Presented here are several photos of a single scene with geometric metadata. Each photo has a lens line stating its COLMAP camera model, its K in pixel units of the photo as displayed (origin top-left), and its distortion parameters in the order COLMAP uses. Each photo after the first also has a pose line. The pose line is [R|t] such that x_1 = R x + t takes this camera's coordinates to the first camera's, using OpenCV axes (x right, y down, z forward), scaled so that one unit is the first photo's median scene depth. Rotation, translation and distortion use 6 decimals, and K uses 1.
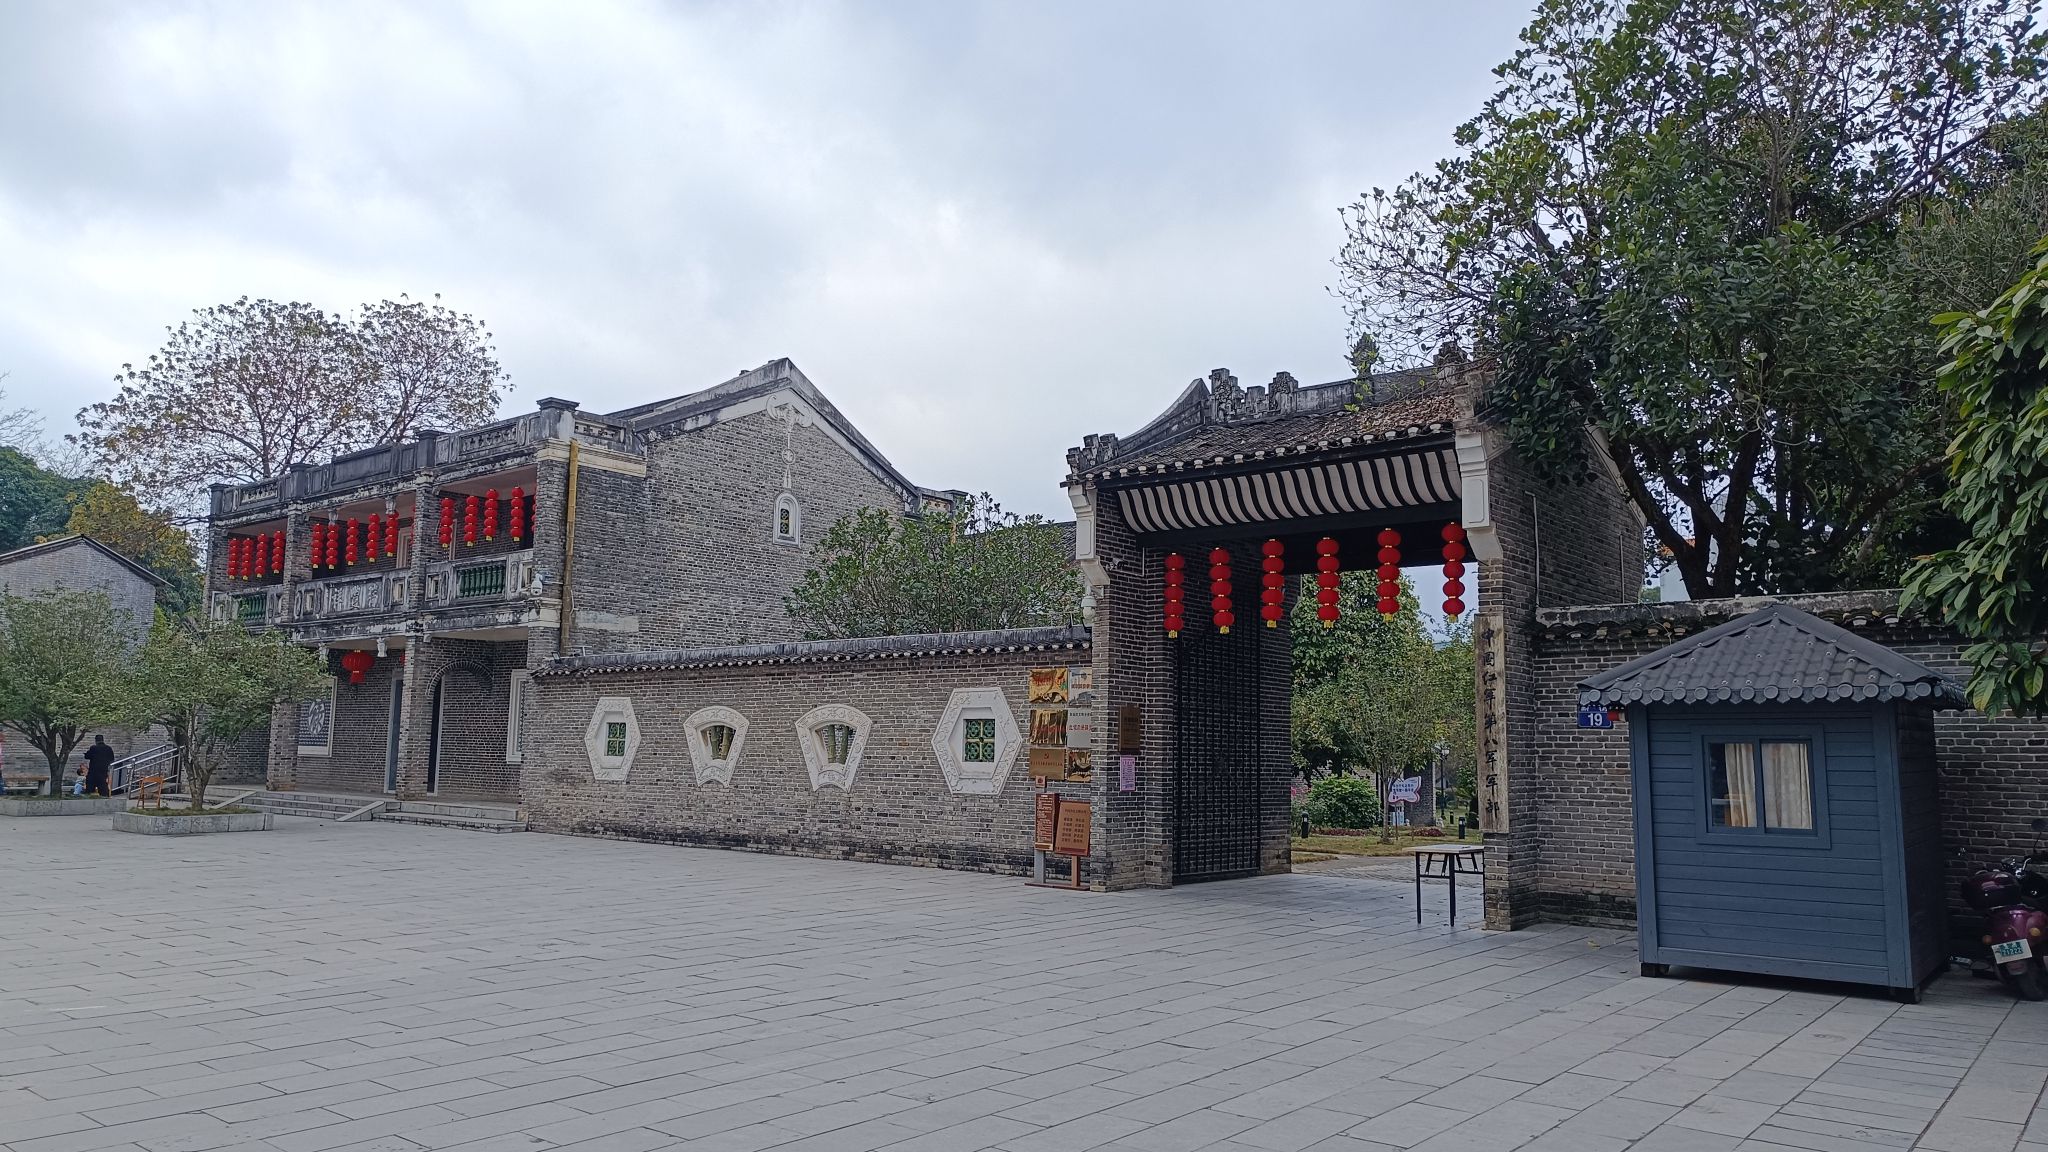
lens RADIAL K [[1396.2, 0, 1021.7], [0, 1396.2, 557.2], [0, 0, 1]] dist [0.028759, -0.014864]
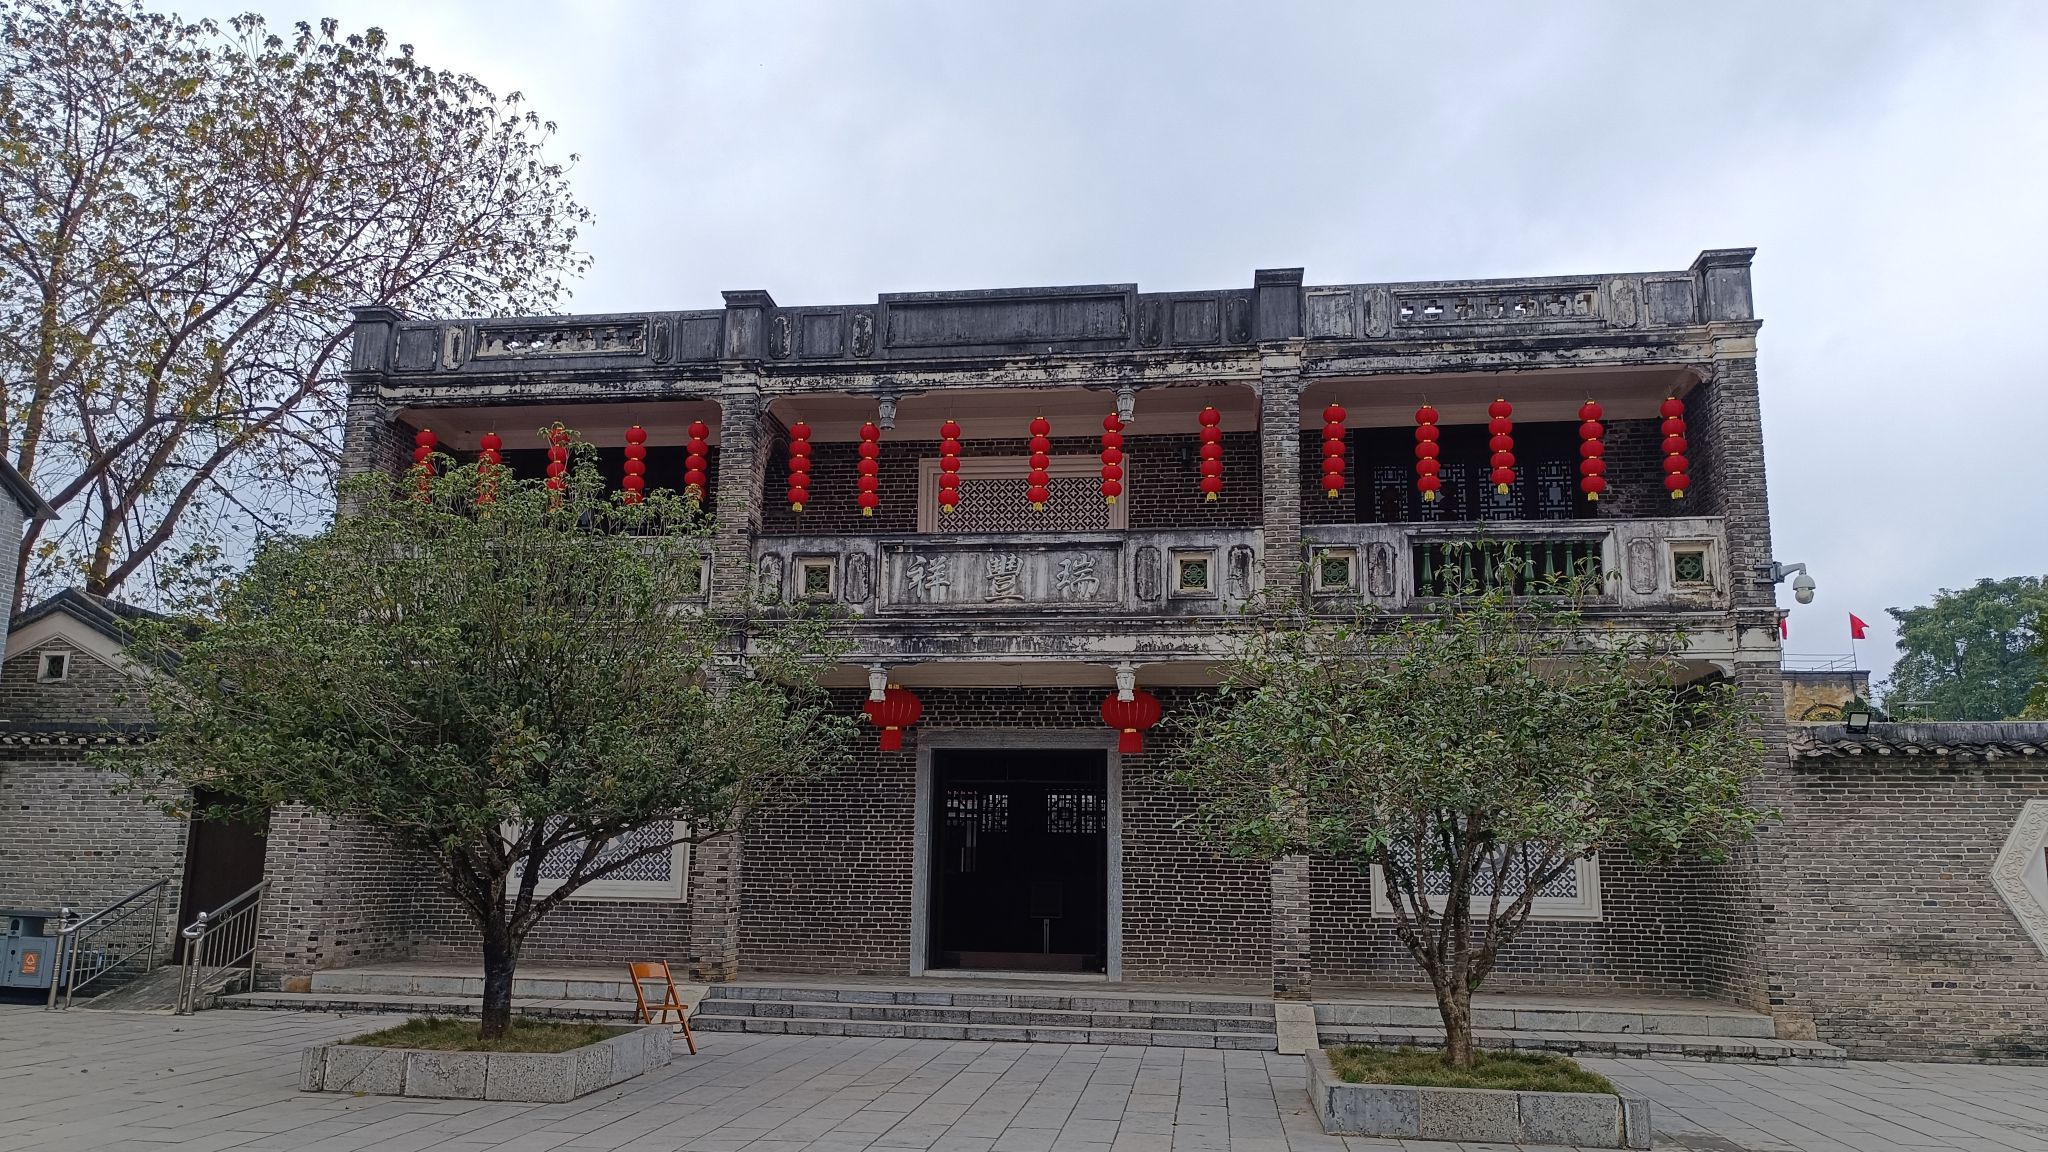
lens RADIAL K [[1396.2, 0, 1006.9], [0, 1396.2, 578.2], [0, 0, 1]] dist [0.028759, -0.014864]
pose [[0.846349, 0.106306, 0.521913, -0.807926], [-0.070872, 0.993644, -0.087462, 0.079186], [-0.527893, 0.037034, 0.848503, 0.647355]]
